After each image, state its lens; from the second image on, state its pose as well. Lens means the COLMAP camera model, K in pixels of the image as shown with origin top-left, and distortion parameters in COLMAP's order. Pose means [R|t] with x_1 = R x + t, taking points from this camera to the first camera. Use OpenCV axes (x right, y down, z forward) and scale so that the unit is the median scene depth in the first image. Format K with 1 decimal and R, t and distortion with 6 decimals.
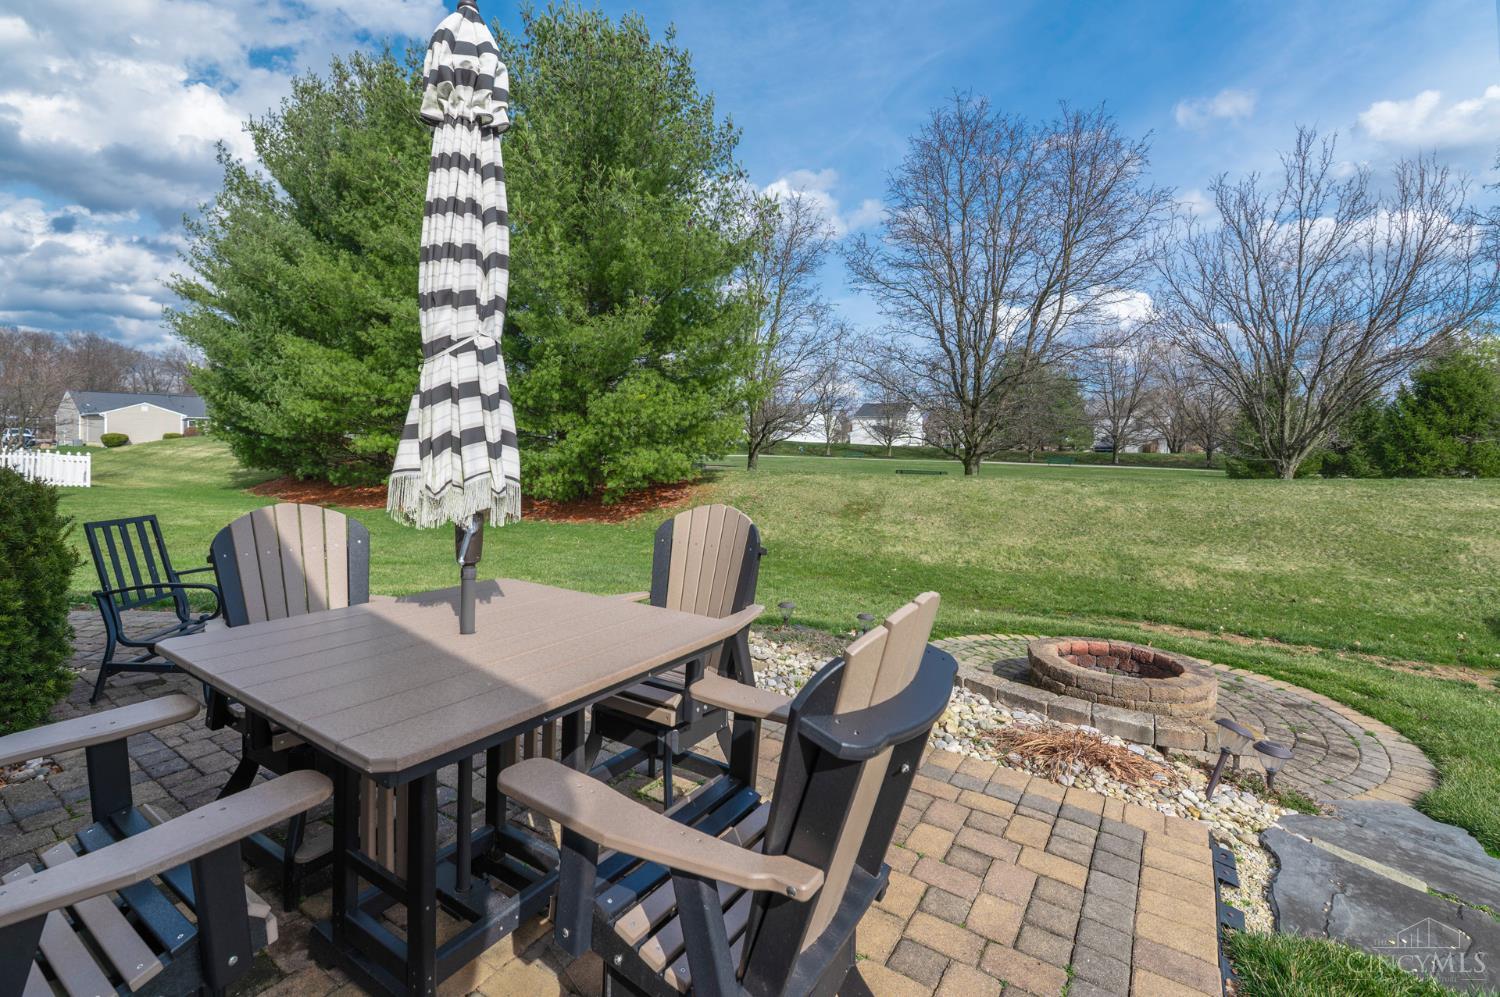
lens RADIAL K [[672.9, 0, 717.0], [0, 672.9, 436.7], [0, 0, 1]] dist [-0.002792, -0.010702]
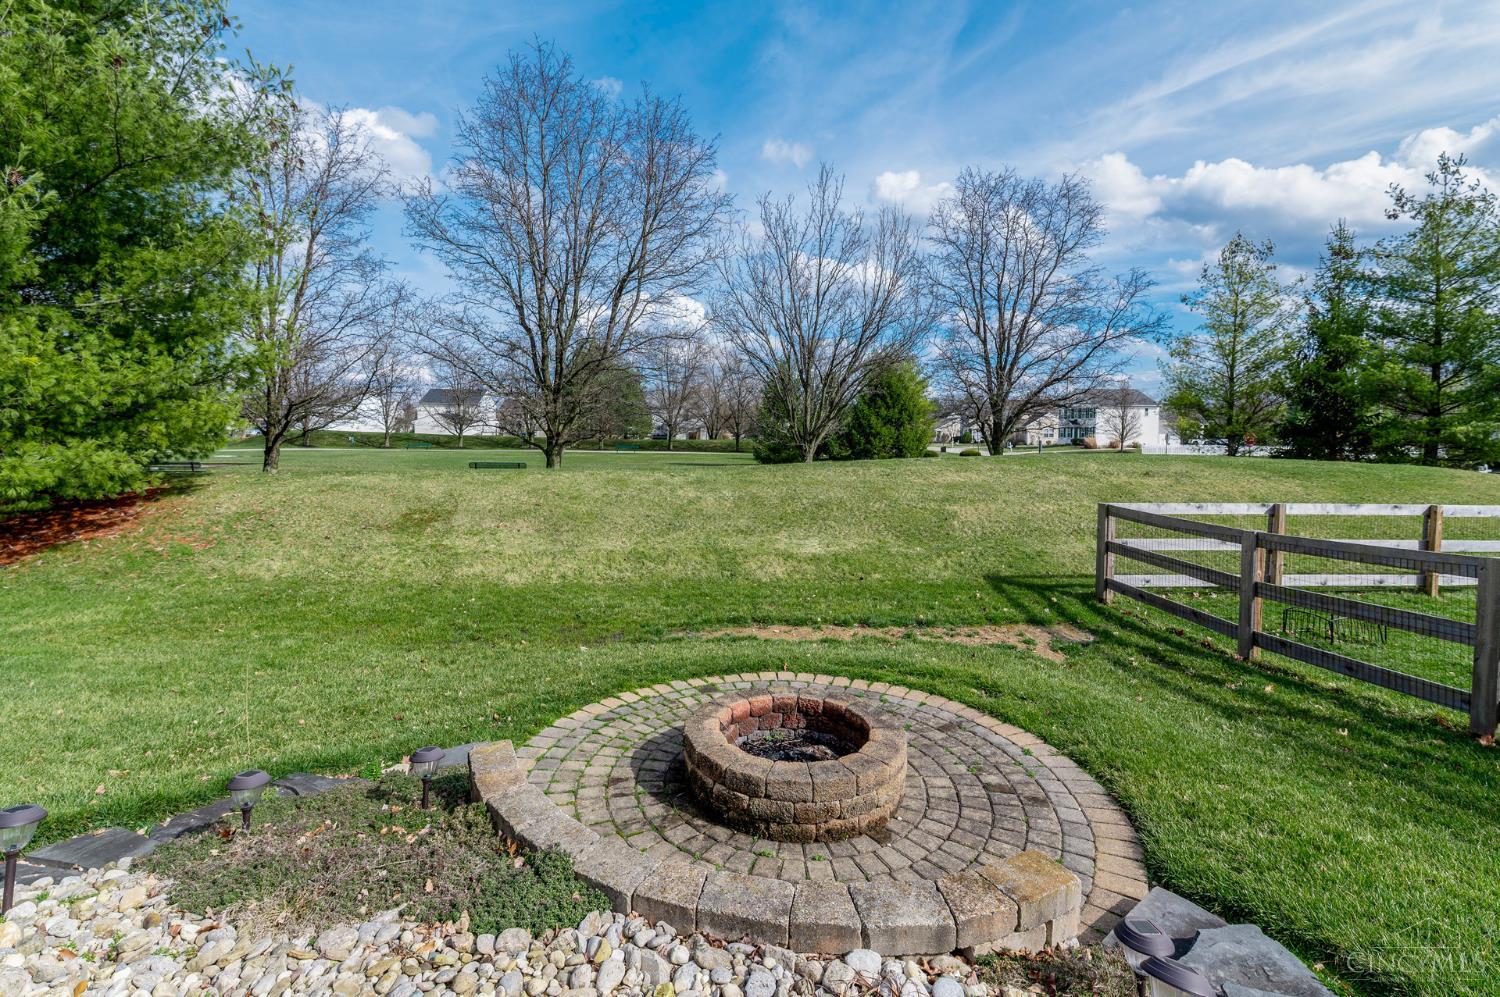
lens RADIAL K [[672.9, 0, 717.0], [0, 672.9, 436.7], [0, 0, 1]] dist [-0.002792, -0.010702]
pose [[0.816111, -0.010360, 0.577803, 0.029466], [0.000914, 0.999861, 0.016637, 0.001197], [-0.577895, -0.013049, 0.816007, 0.123893]]
